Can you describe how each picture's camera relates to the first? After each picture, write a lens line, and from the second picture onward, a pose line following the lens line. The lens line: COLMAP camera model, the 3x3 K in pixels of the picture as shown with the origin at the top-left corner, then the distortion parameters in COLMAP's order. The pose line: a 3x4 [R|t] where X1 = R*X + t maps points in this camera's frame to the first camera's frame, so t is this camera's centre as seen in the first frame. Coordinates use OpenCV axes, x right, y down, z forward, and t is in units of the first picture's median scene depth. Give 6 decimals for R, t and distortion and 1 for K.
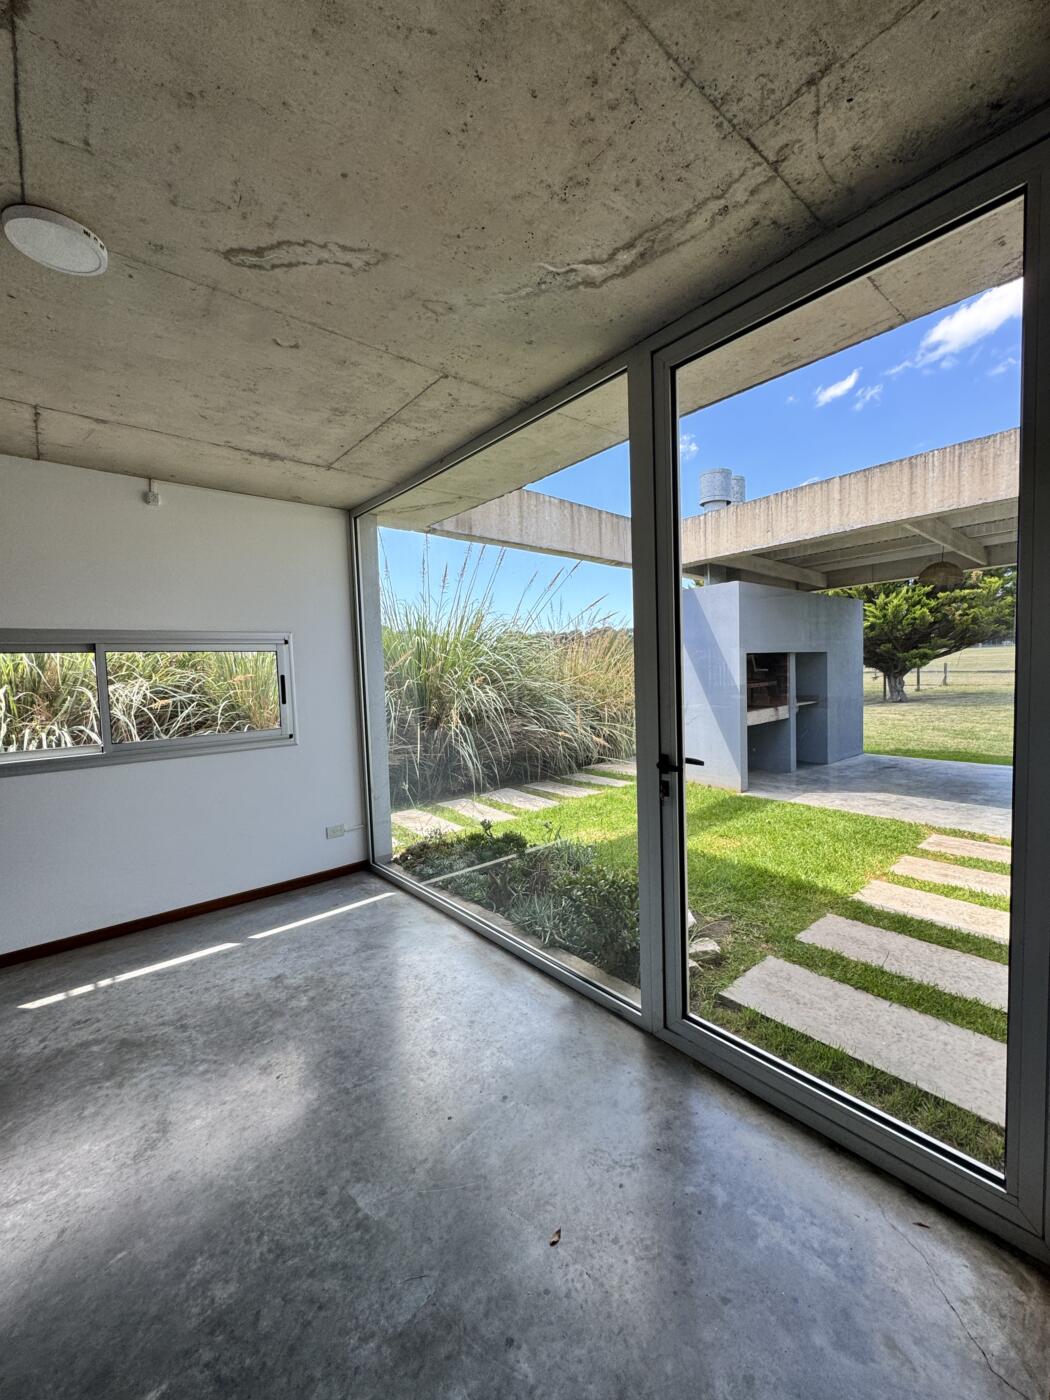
lens RADIAL K [[559.1, 0, 527.2], [0, 559.1, 701.2], [0, 0, 1]] dist [-0.003061, -0.000062]
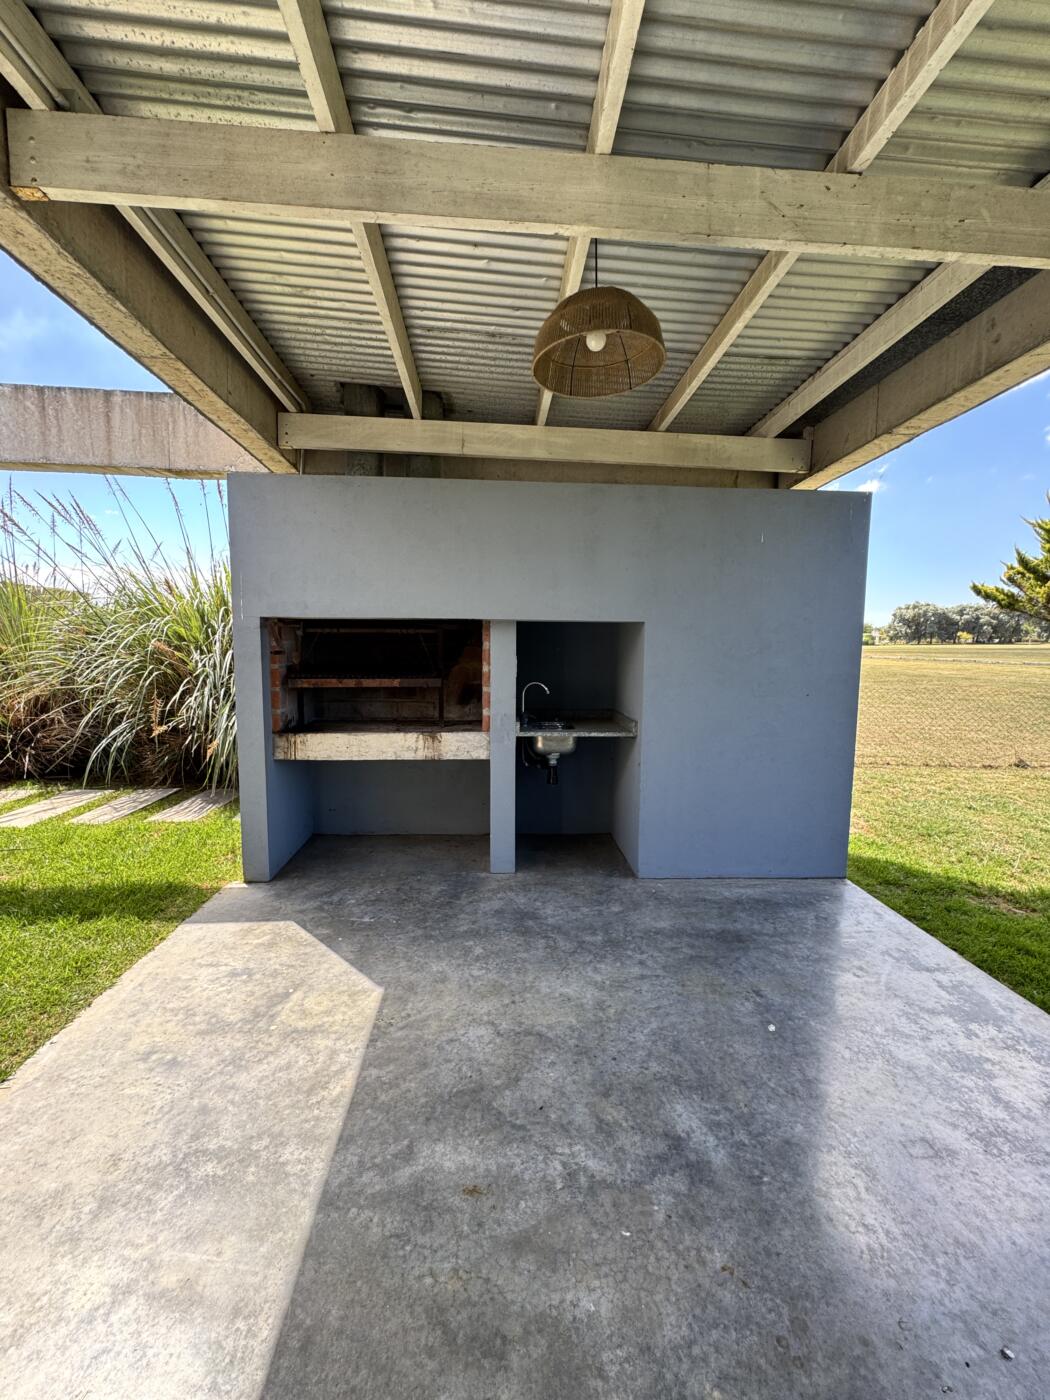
lens RADIAL K [[559.1, 0, 527.2], [0, 559.1, 701.2], [0, 0, 1]] dist [-0.003061, -0.000062]
pose [[0.794659, 0.101928, -0.598438, 1.153866], [-0.074027, 0.994717, 0.071124, -0.083230], [0.602526, -0.012219, 0.798006, 0.954029]]
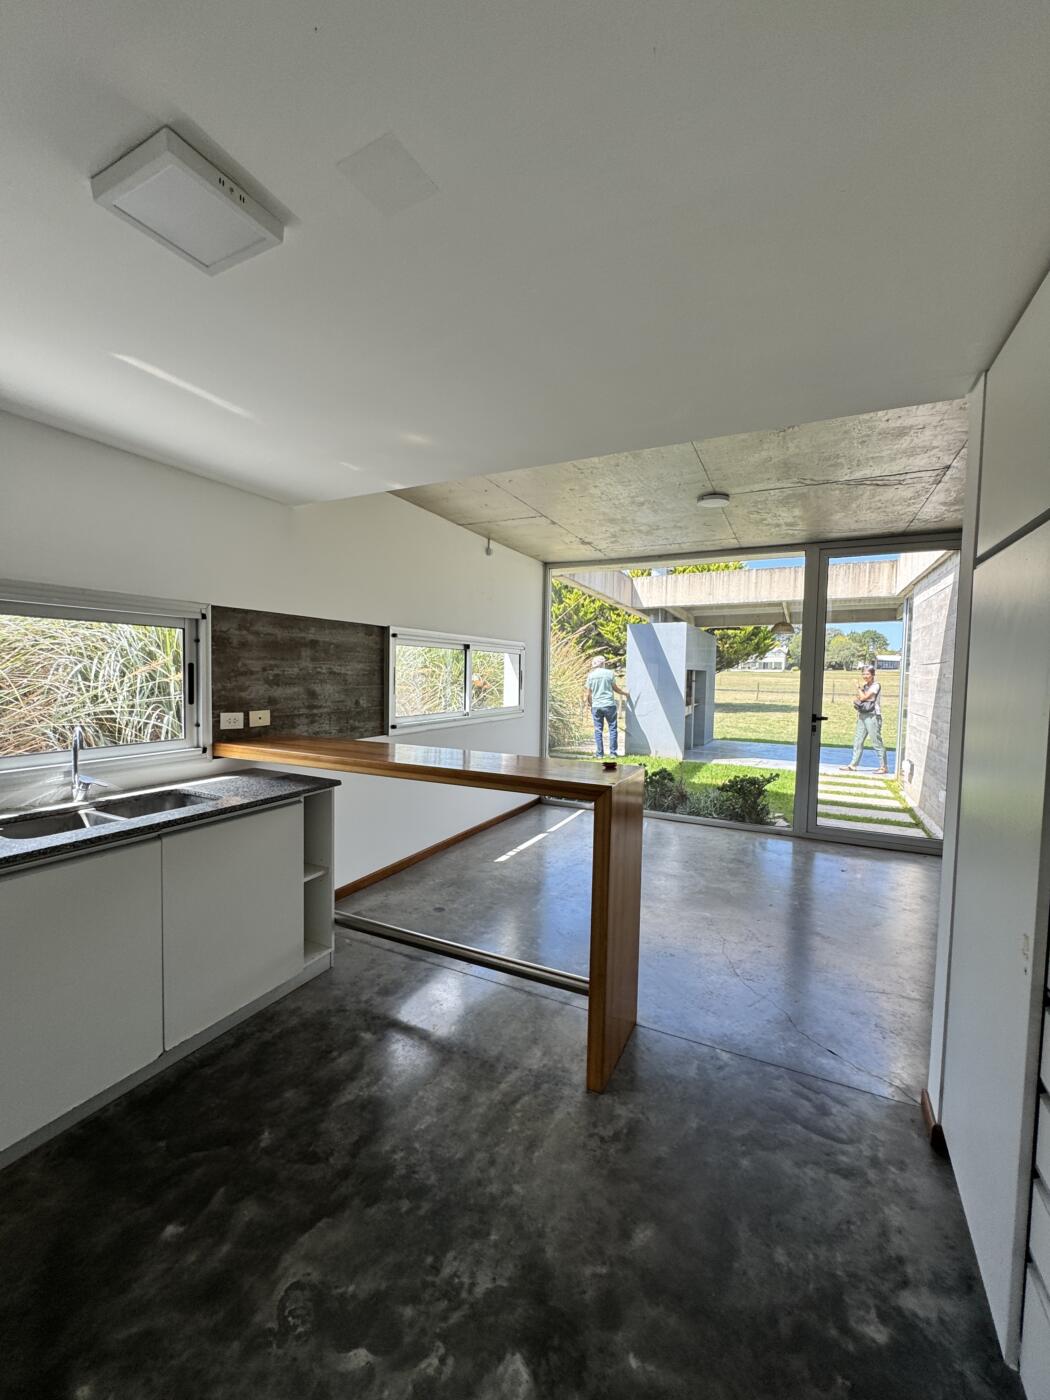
lens RADIAL K [[559.1, 0, 527.2], [0, 559.1, 701.2], [0, 0, 1]] dist [-0.003061, -0.000062]
pose [[0.917475, 0.029339, 0.396710, -0.802891], [-0.025451, 0.999563, -0.015062, 0.047823], [-0.396978, 0.003723, 0.917821, -0.310228]]
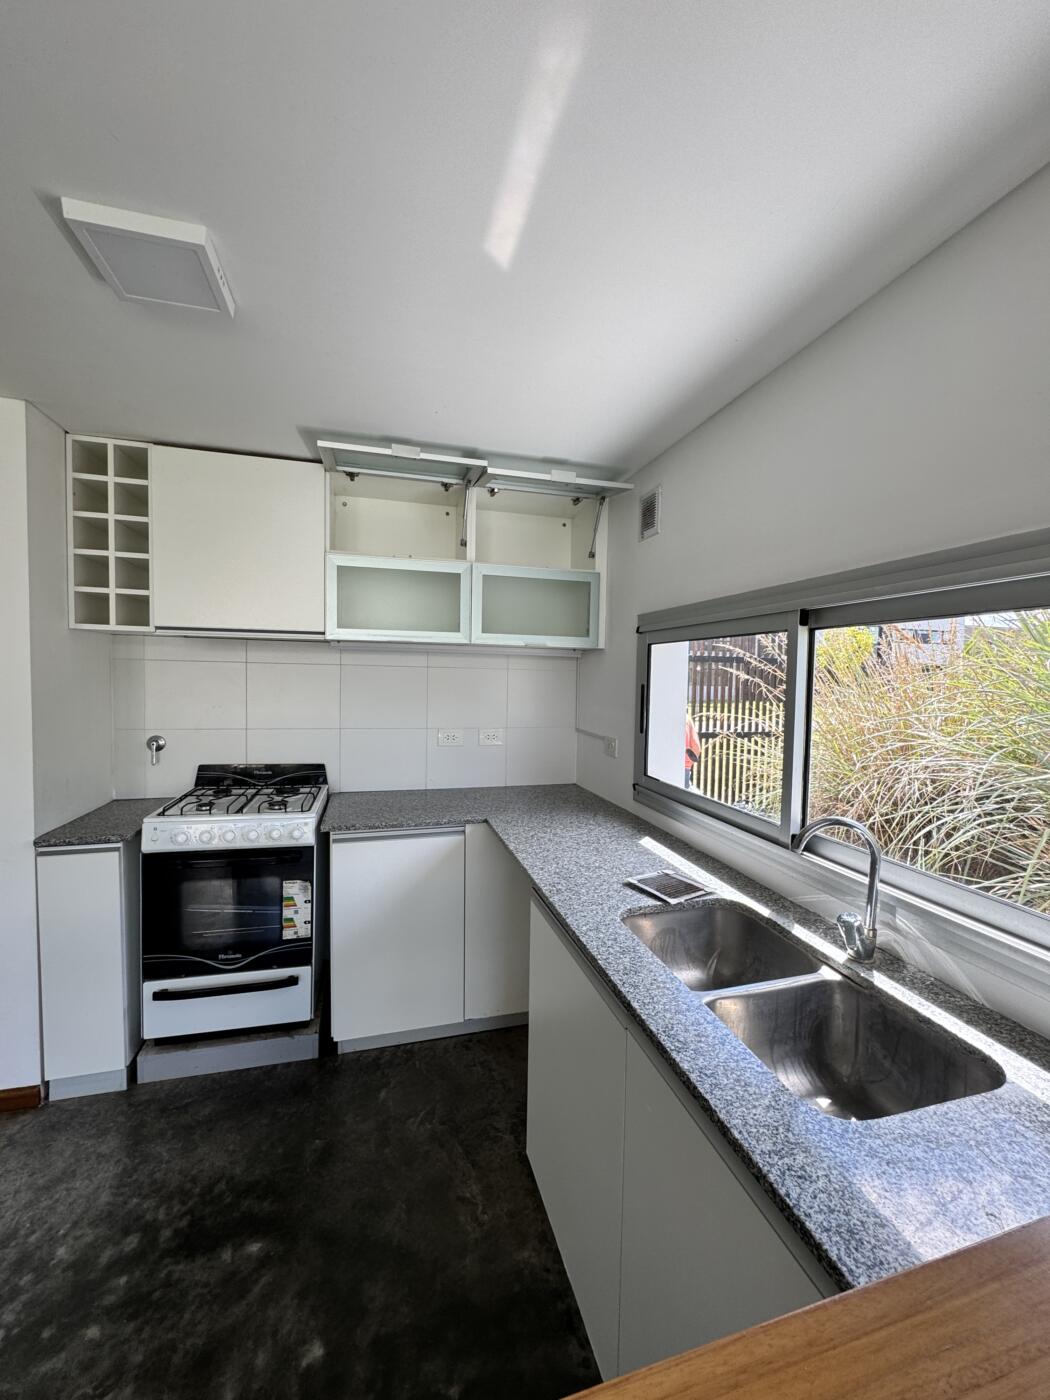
lens RADIAL K [[559.1, 0, 527.2], [0, 559.1, 701.2], [0, 0, 1]] dist [-0.003061, -0.000062]
pose [[-0.422532, 0.068067, -0.903788, -0.681599], [-0.055822, 0.993328, 0.100908, 0.004774], [0.904627, 0.093089, -0.415914, 0.212061]]
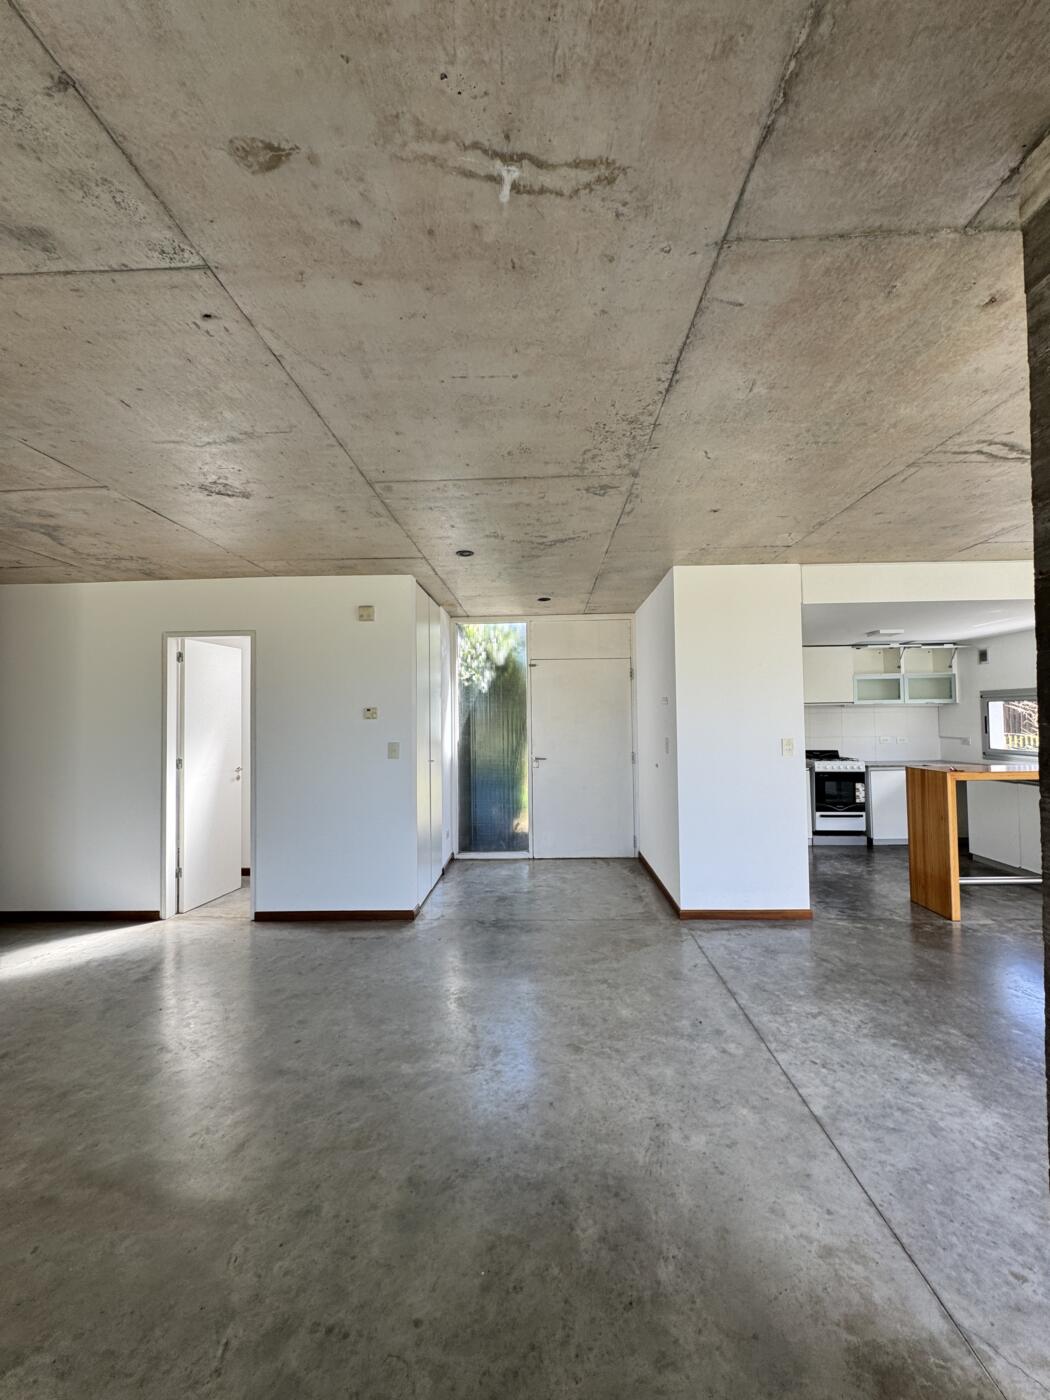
lens RADIAL K [[559.1, 0, 527.2], [0, 559.1, 701.2], [0, 0, 1]] dist [-0.003061, -0.000062]
pose [[-0.671160, 0.023591, -0.740937, 0.541306], [-0.003821, 0.999370, 0.035281, -0.044123], [0.741303, 0.026510, -0.670647, 0.183568]]
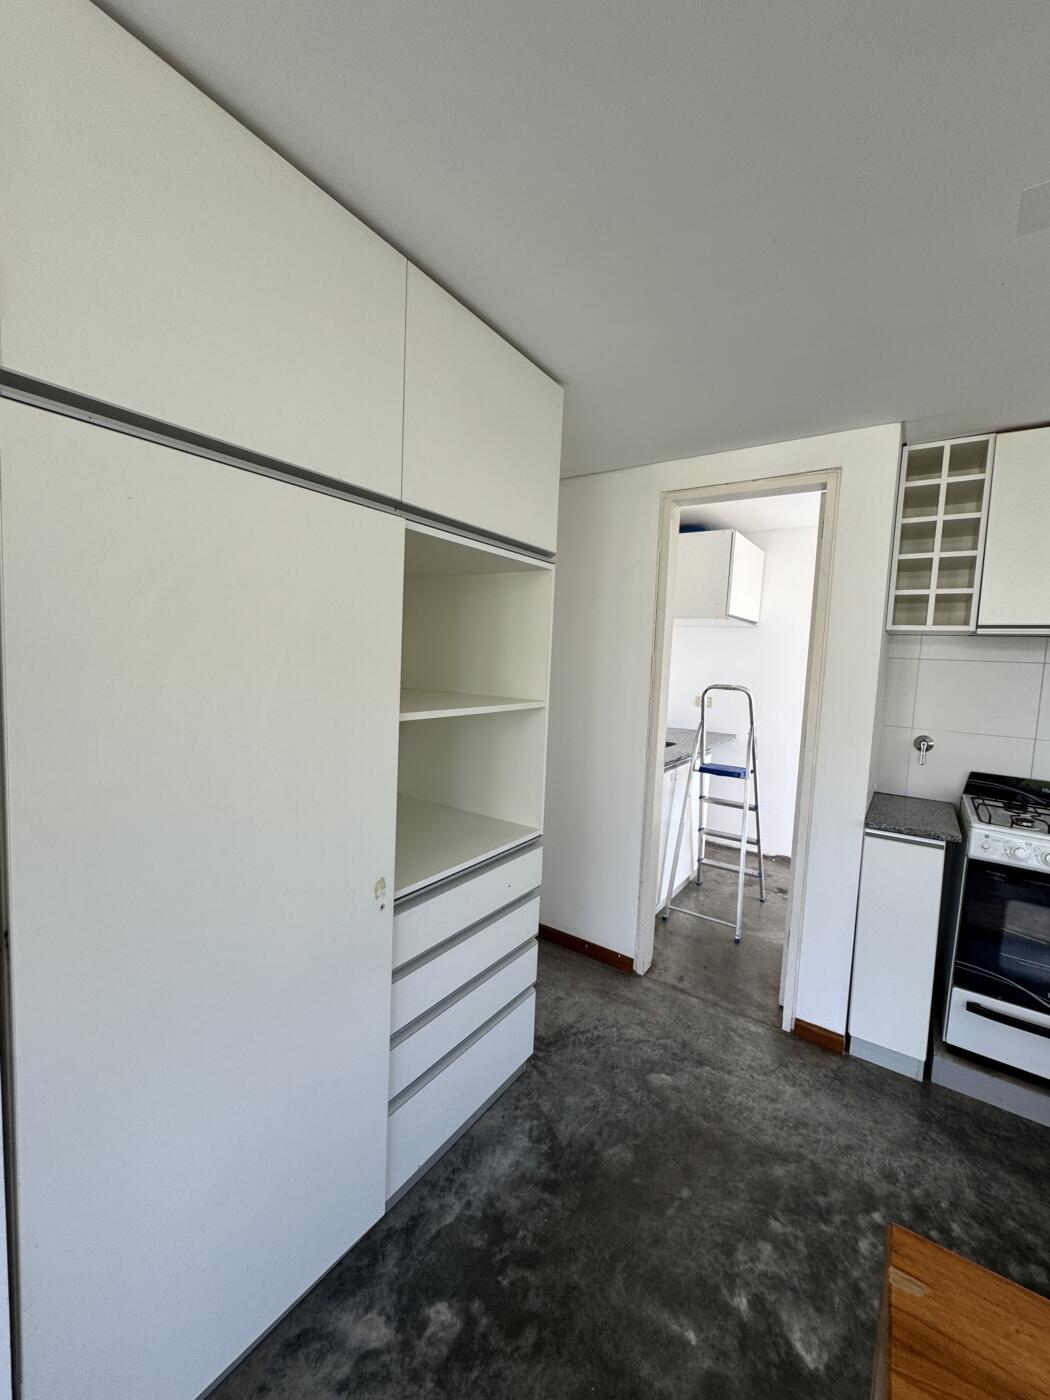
lens RADIAL K [[559.1, 0, 527.2], [0, 559.1, 701.2], [0, 0, 1]] dist [-0.003061, -0.000062]
pose [[-0.967162, 0.012462, -0.253854, -0.517736], [-0.024989, 0.989295, 0.143772, 0.011844], [0.252928, 0.145395, -0.956498, 0.083123]]
